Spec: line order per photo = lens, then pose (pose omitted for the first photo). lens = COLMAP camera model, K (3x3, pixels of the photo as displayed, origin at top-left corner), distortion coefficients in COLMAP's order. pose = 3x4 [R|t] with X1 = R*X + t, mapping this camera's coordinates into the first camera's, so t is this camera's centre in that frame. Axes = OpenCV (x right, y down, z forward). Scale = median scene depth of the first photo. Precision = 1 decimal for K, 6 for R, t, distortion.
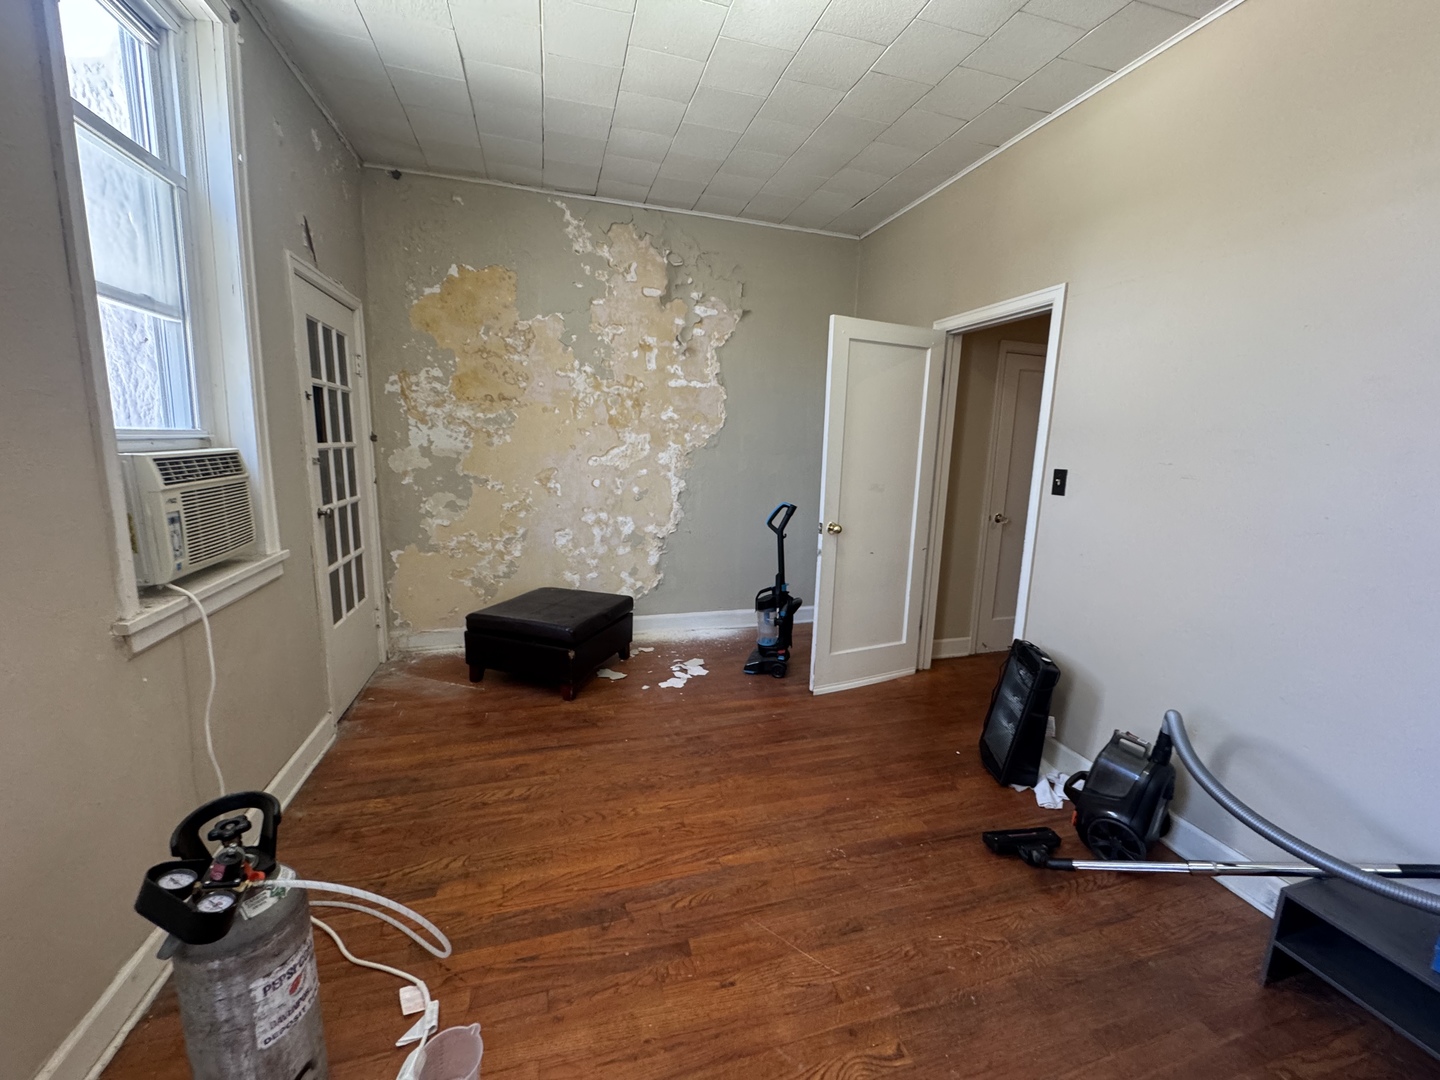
lens RADIAL K [[576.8, 0, 721.1], [0, 576.8, 535.6], [0, 0, 1]] dist [-0.002940, 0.000017]
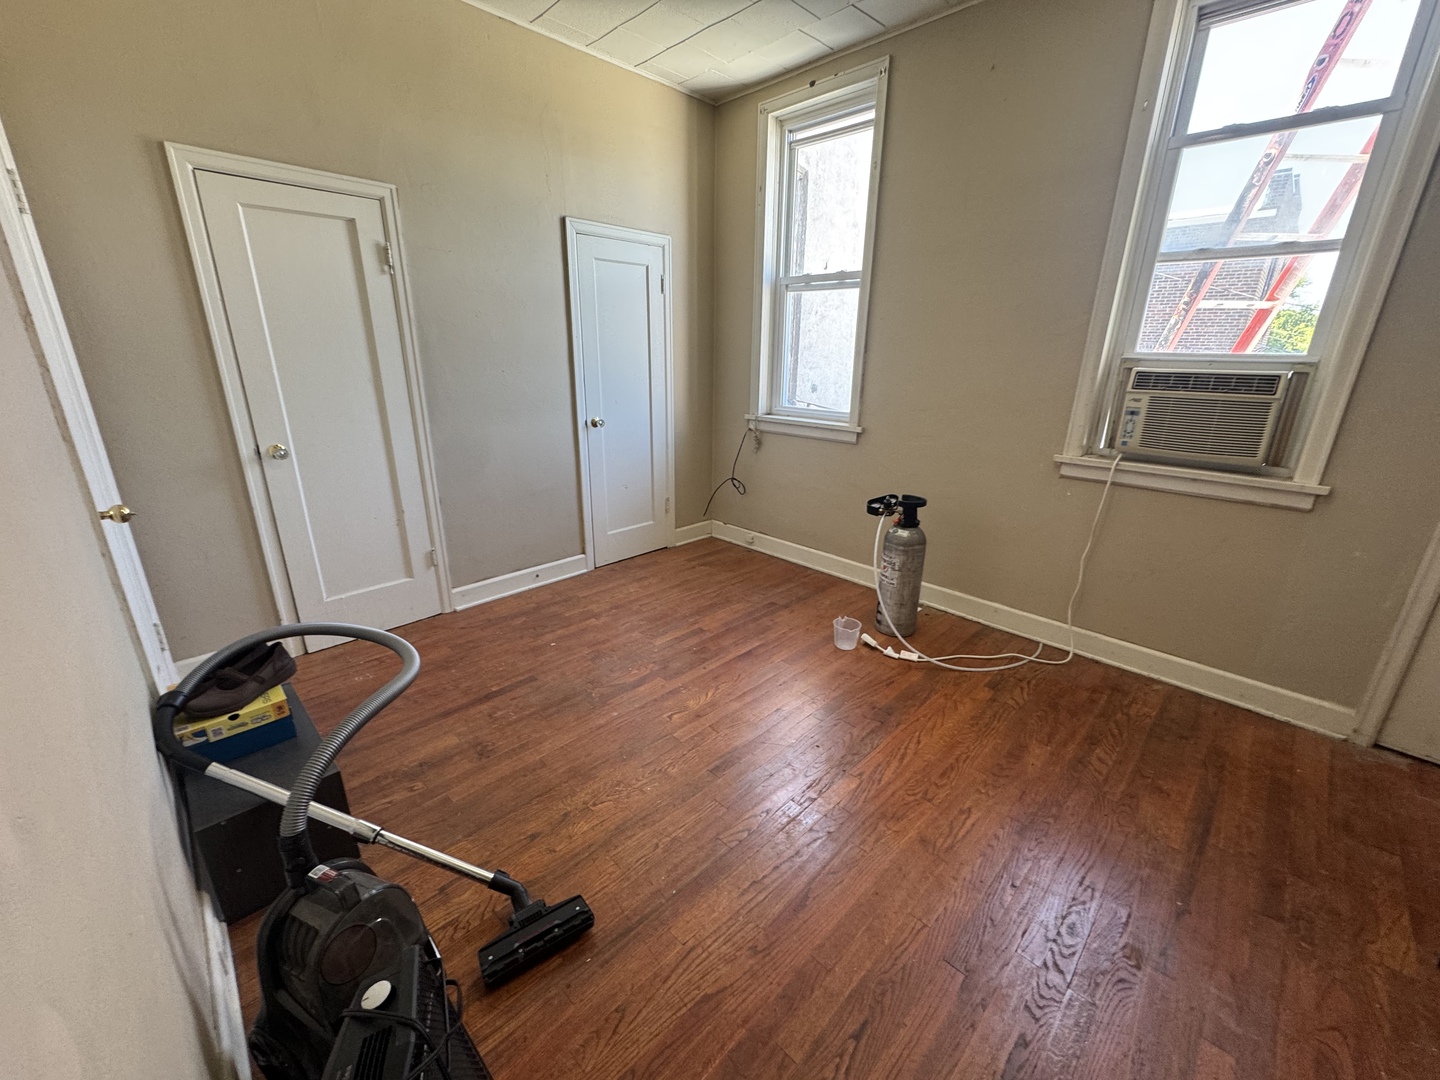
lens RADIAL K [[576.8, 0, 718.1], [0, 576.8, 538.9], [0, 0, 1]] dist [-0.002940, 0.000017]
pose [[-0.882559, 0.104625, -0.458413, 0.659422], [-0.117651, 0.894782, 0.430725, -0.220242], [0.455244, 0.434073, -0.777389, 1.567898]]
